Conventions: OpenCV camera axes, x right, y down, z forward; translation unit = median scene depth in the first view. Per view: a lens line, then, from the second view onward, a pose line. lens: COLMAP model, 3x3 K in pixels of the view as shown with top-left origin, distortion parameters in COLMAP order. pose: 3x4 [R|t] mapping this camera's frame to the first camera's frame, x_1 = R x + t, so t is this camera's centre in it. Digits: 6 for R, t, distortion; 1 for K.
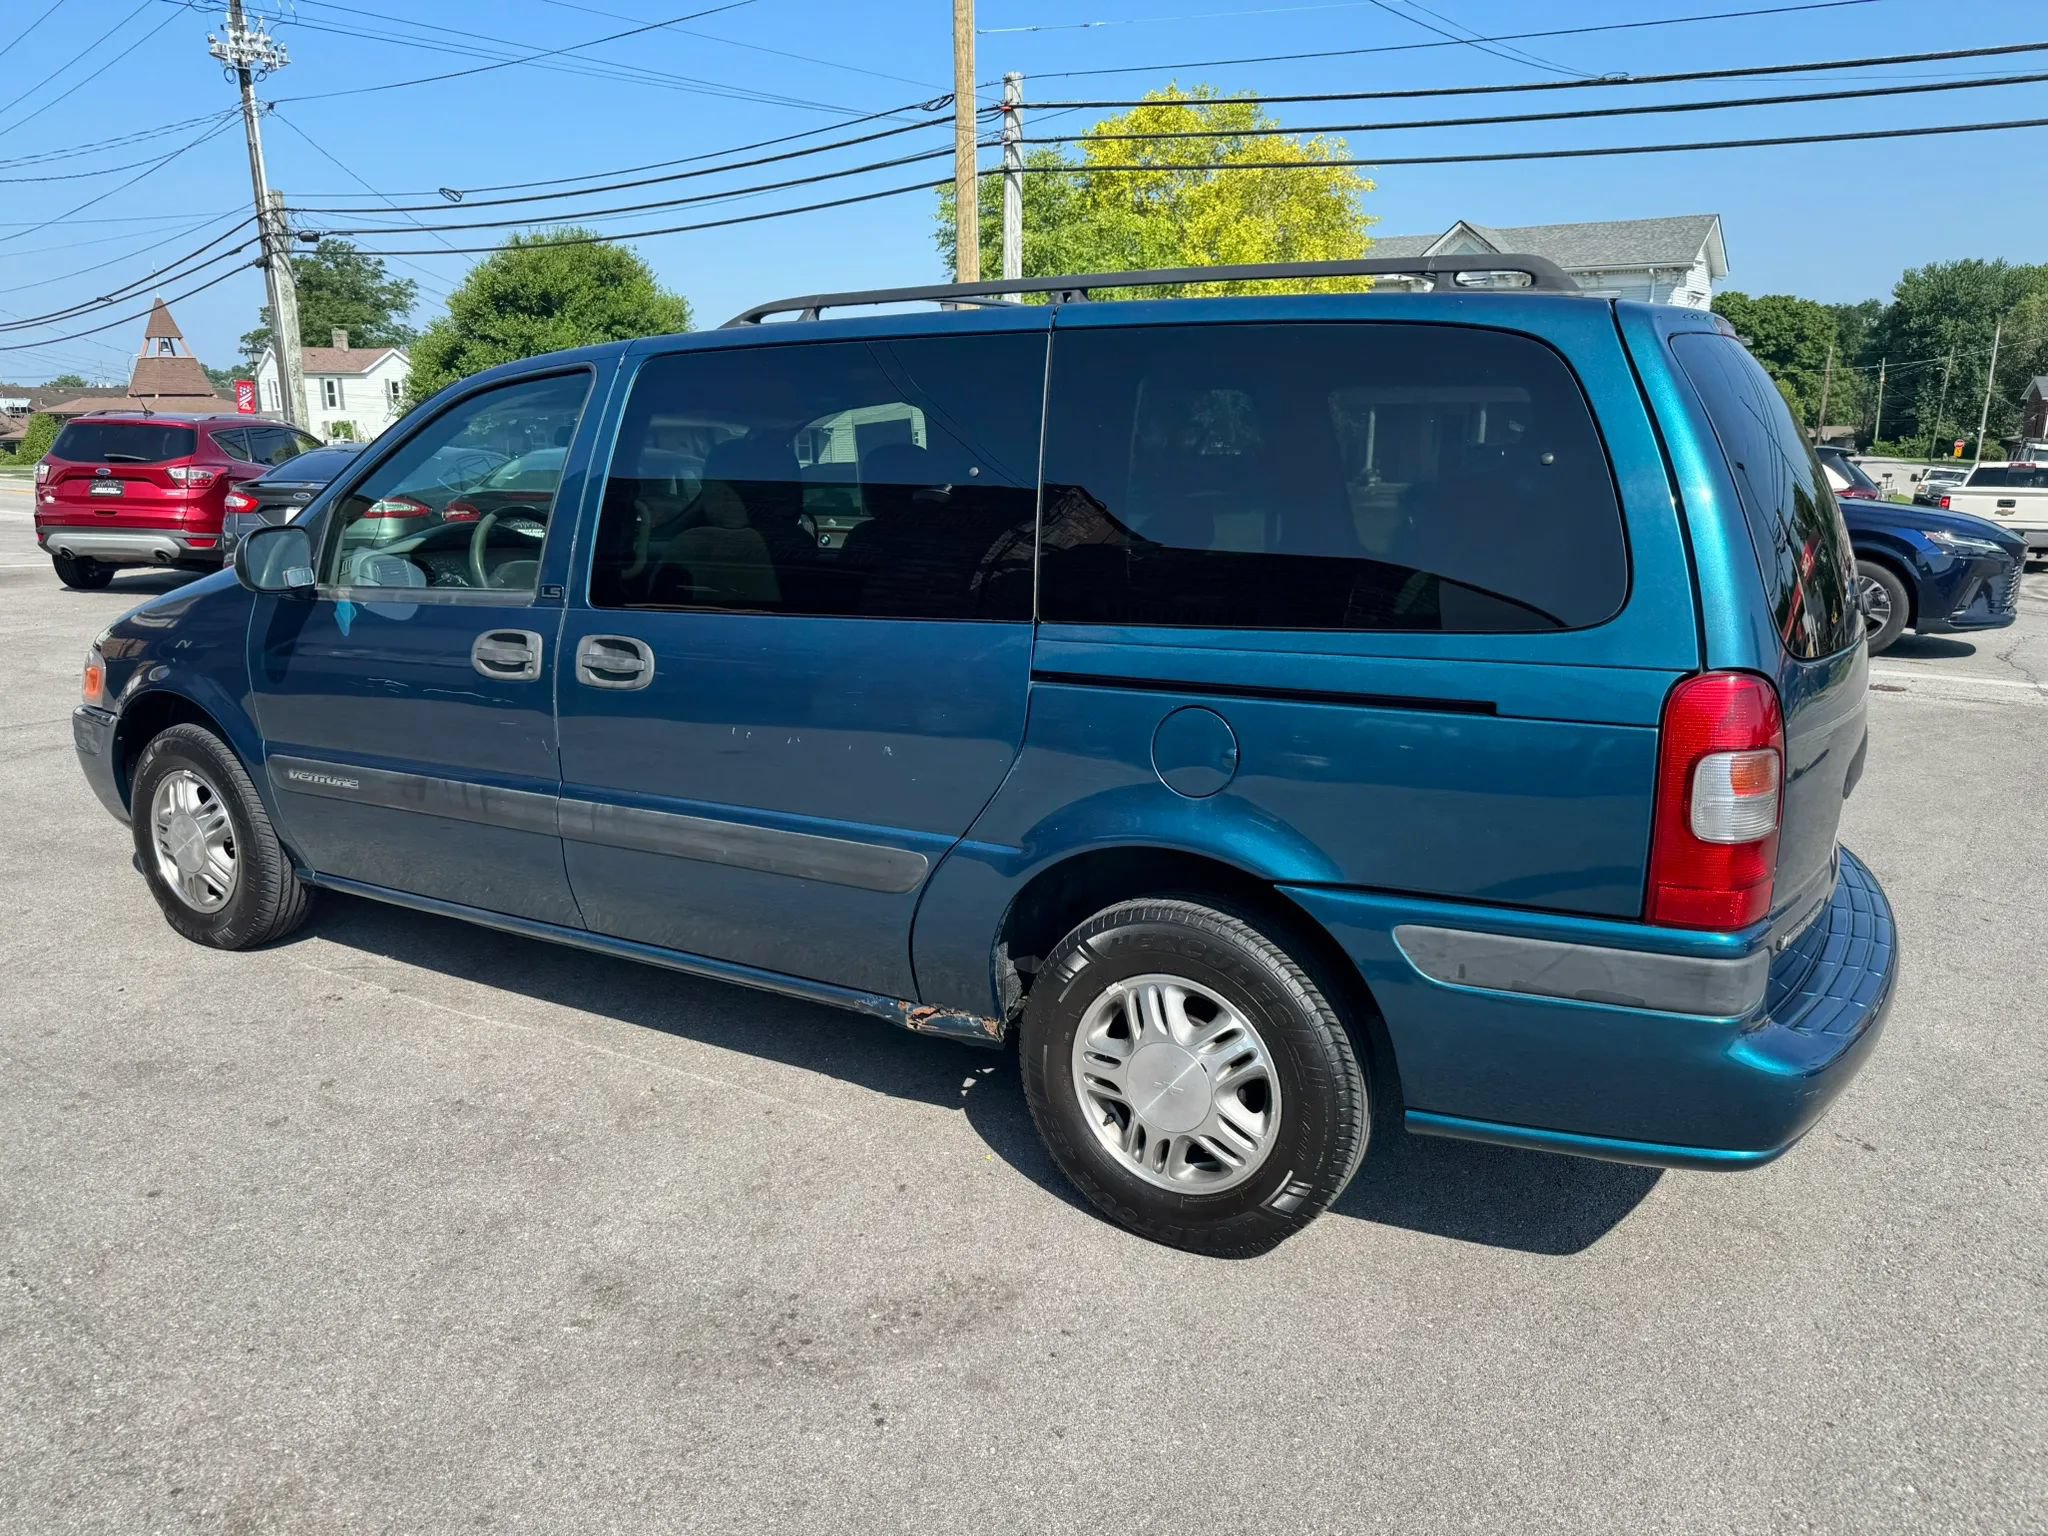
lens RADIAL K [[1451.9, 0, 1020.9], [0, 1451.9, 760.5], [0, 0, 1]] dist [0.007061, -0.014144]
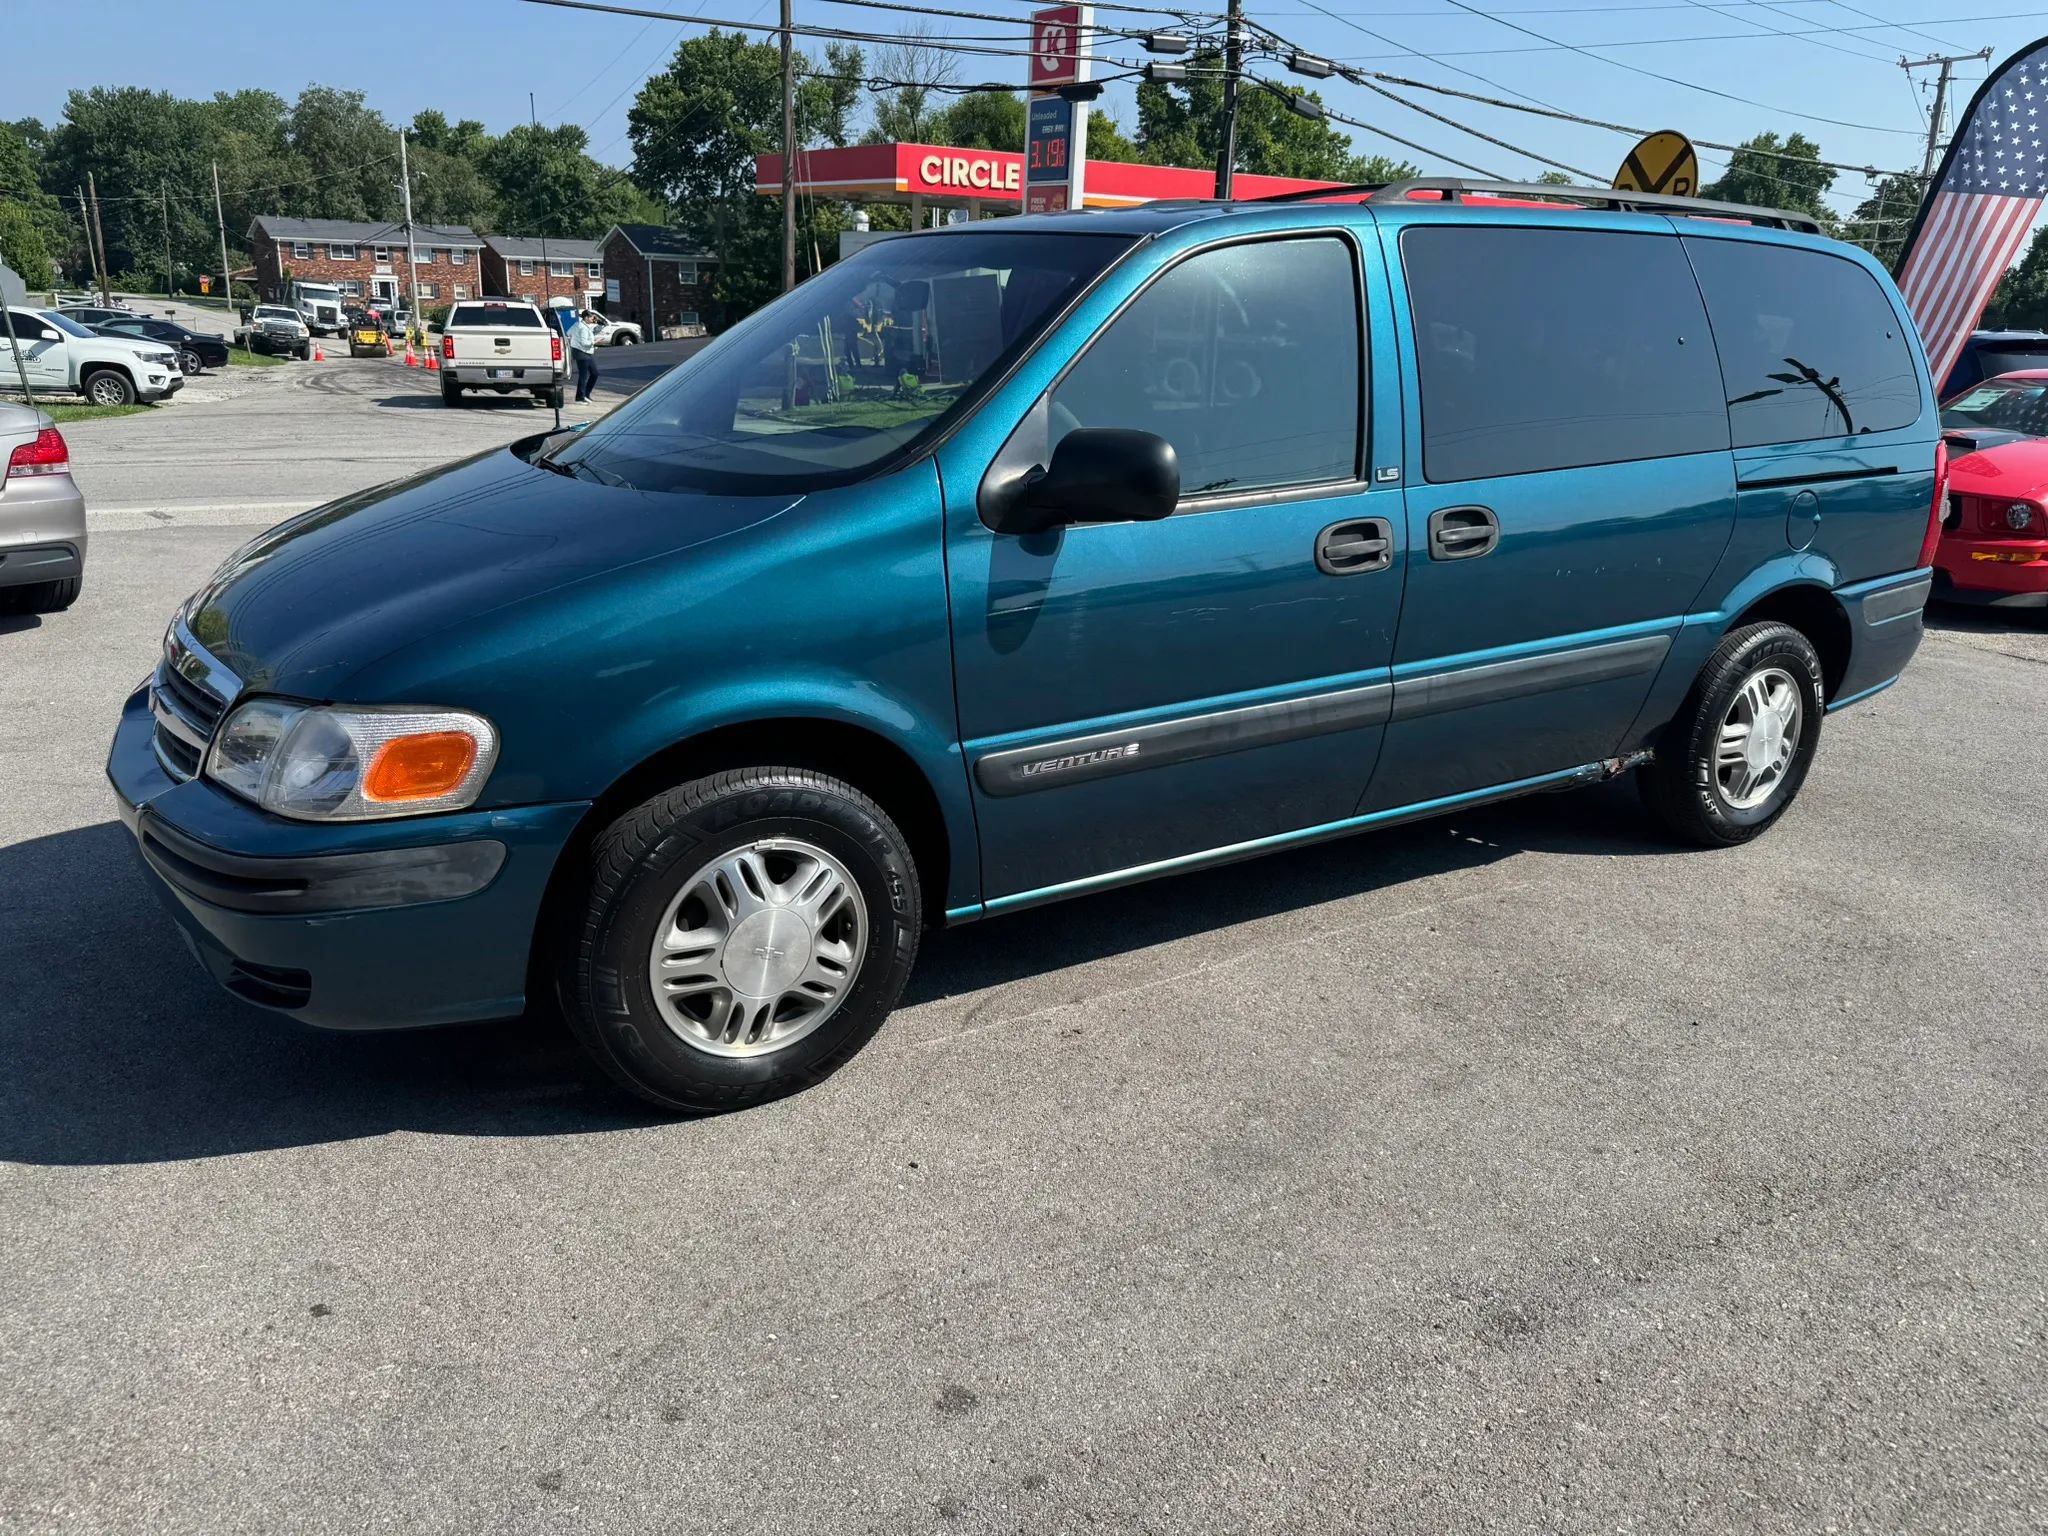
lens RADIAL K [[1451.9, 0, 1020.9], [0, 1451.9, 760.5], [0, 0, 1]] dist [0.007061, -0.014144]
pose [[0.456149, -0.256192, 0.852229, -0.371322], [0.164221, 0.965450, 0.202329, -0.048059], [-0.874620, 0.047662, 0.482461, 0.214635]]
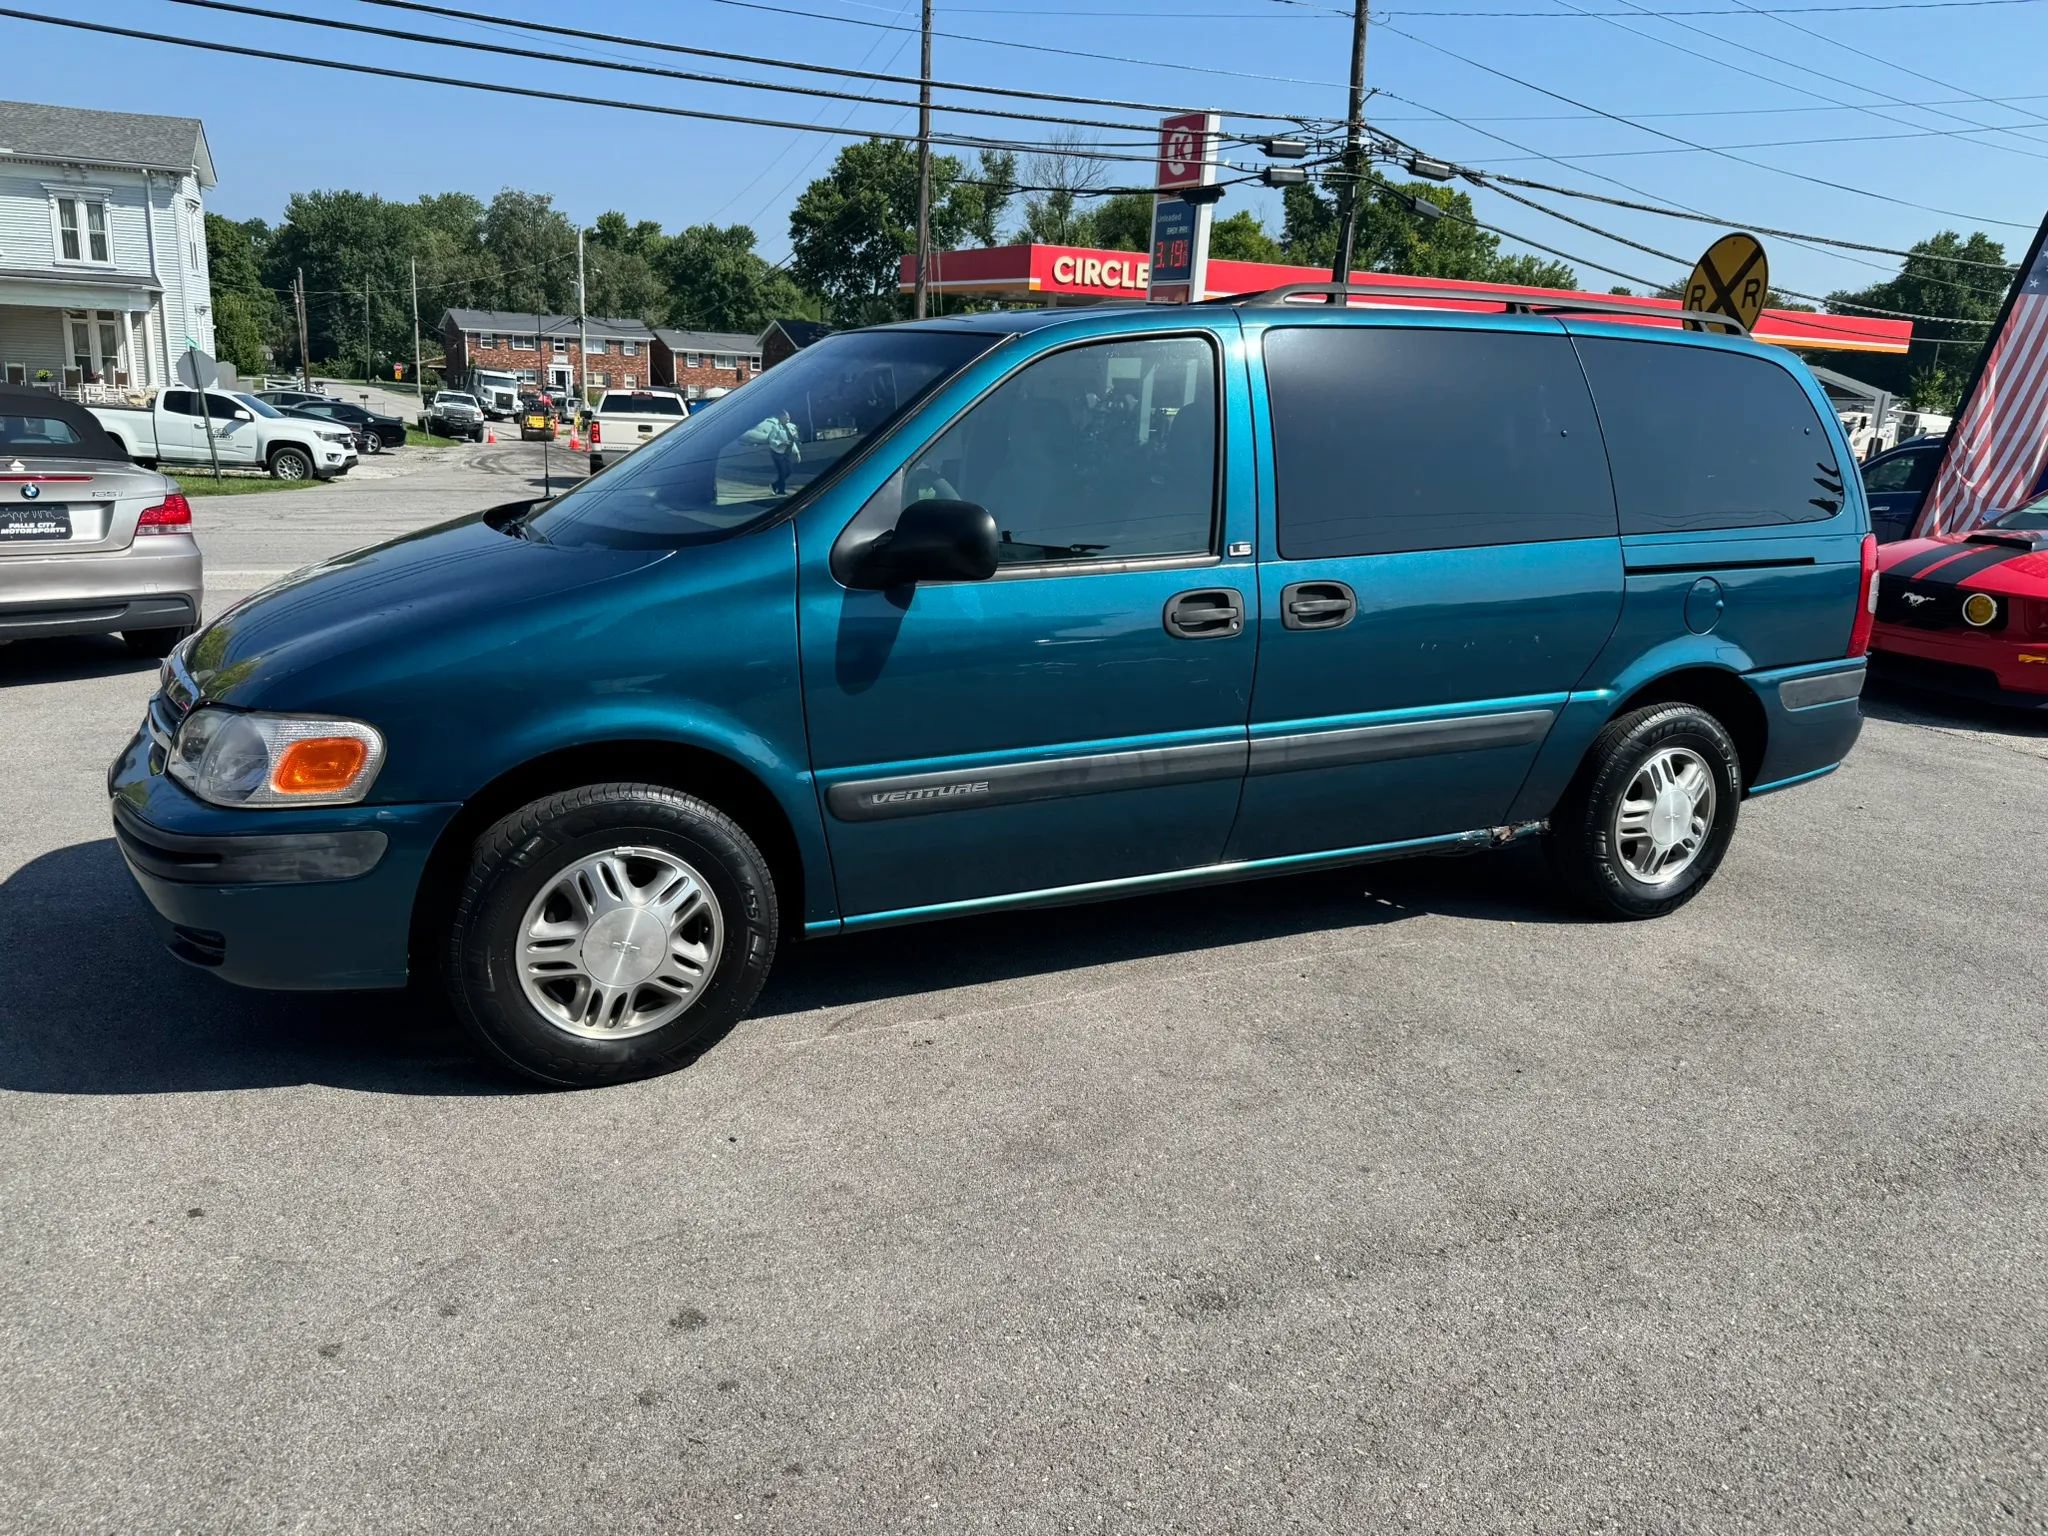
lens RADIAL K [[1445.5, 0, 1012.4], [0, 1445.5, 768.9], [0, 0, 1]] dist [0.035187, -0.056207]
pose [[0.548370, -0.191608, 0.813988, -0.371037], [0.142844, 0.980552, 0.134584, -0.035776], [-0.823945, 0.042471, 0.565076, 0.154543]]
